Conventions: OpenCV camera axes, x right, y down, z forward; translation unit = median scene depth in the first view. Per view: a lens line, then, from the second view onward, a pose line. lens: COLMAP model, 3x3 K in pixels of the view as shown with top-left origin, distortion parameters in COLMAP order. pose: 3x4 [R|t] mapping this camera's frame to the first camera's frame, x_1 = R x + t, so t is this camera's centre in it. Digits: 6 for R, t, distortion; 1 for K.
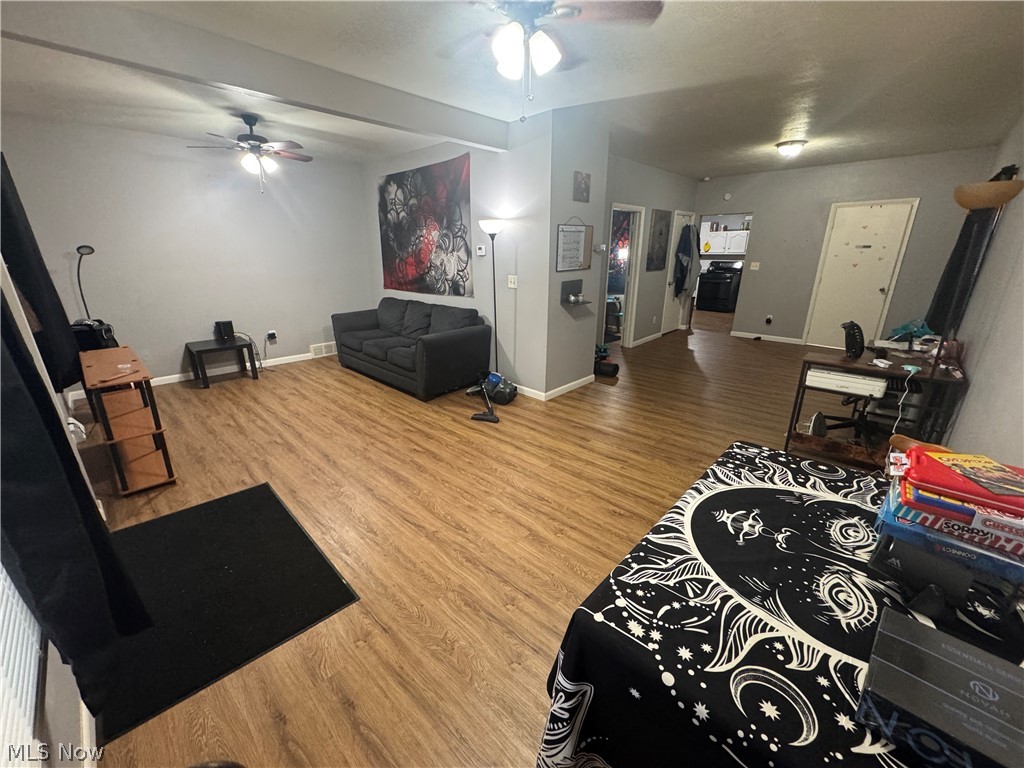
lens RADIAL K [[405.8, 0, 511.4], [0, 405.8, 382.9], [0, 0, 1]] dist [-0.000941, -0.000074]
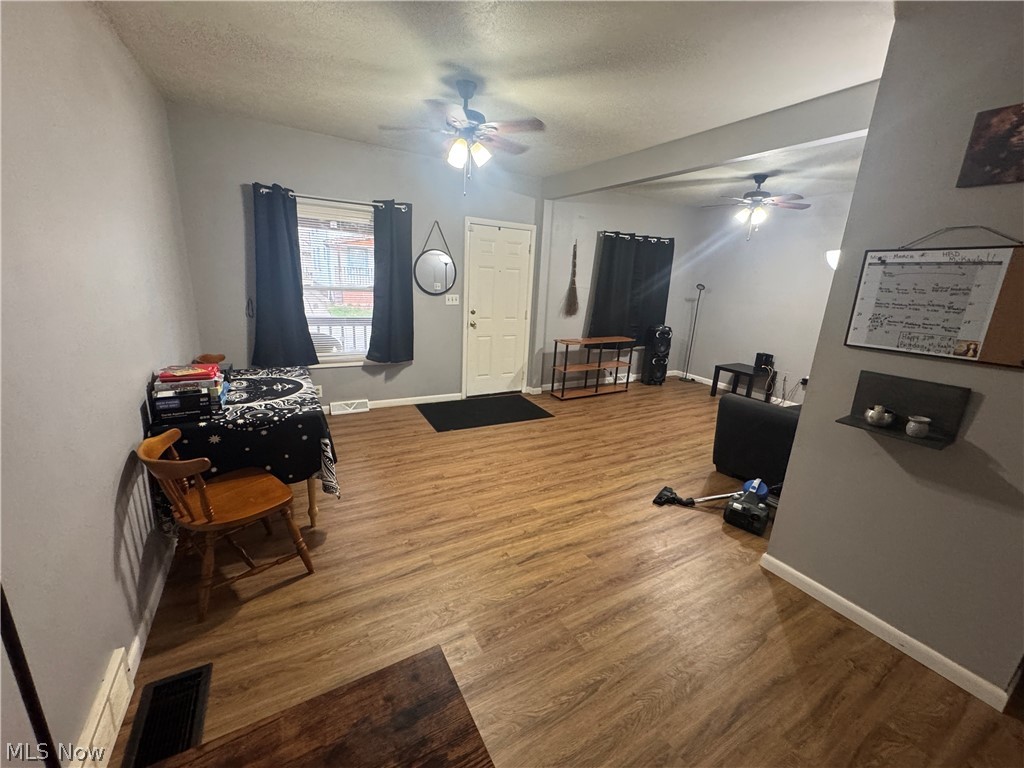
lens RADIAL K [[405.8, 0, 513.8], [0, 405.8, 382.6], [0, 0, 1]] dist [-0.000941, -0.000074]
pose [[-0.276708, 0.235301, -0.931701, 0.909370], [-0.348204, 0.879117, 0.325435, -0.339834], [0.895649, 0.414472, -0.161326, 0.987004]]
